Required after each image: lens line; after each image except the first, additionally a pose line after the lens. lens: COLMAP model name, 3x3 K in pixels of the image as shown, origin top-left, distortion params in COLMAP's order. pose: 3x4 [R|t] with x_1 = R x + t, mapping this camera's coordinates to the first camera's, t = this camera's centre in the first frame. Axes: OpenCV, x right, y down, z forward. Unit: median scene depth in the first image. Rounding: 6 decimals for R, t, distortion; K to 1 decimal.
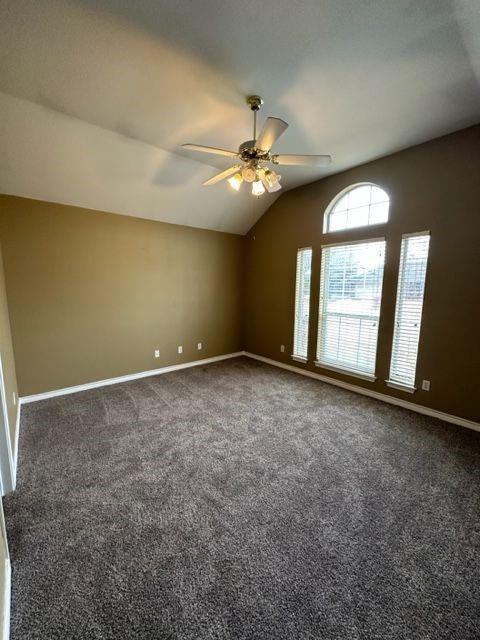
lens RADIAL K [[254.9, 0, 241.4], [0, 254.9, 319.7], [0, 0, 1]] dist [0.002615, 0.000195]
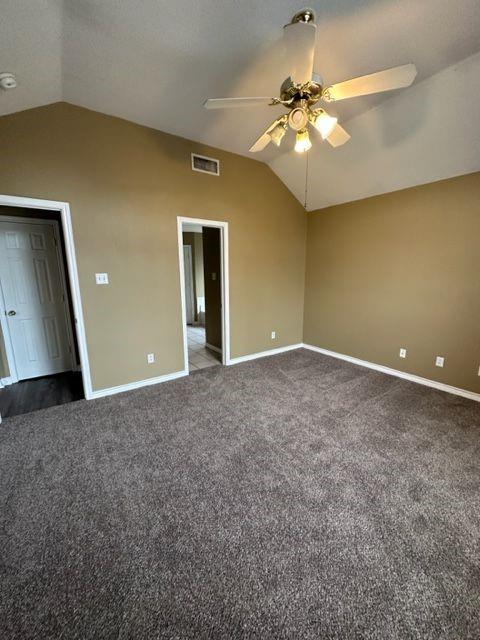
lens RADIAL K [[254.9, 0, 242.6], [0, 254.9, 318.6], [0, 0, 1]] dist [0.002615, 0.000195]
pose [[-0.077164, 0.169057, -0.982581, 0.652667], [-0.132234, 0.975078, 0.178151, -0.070020], [0.988210, 0.143677, -0.052886, 0.677028]]
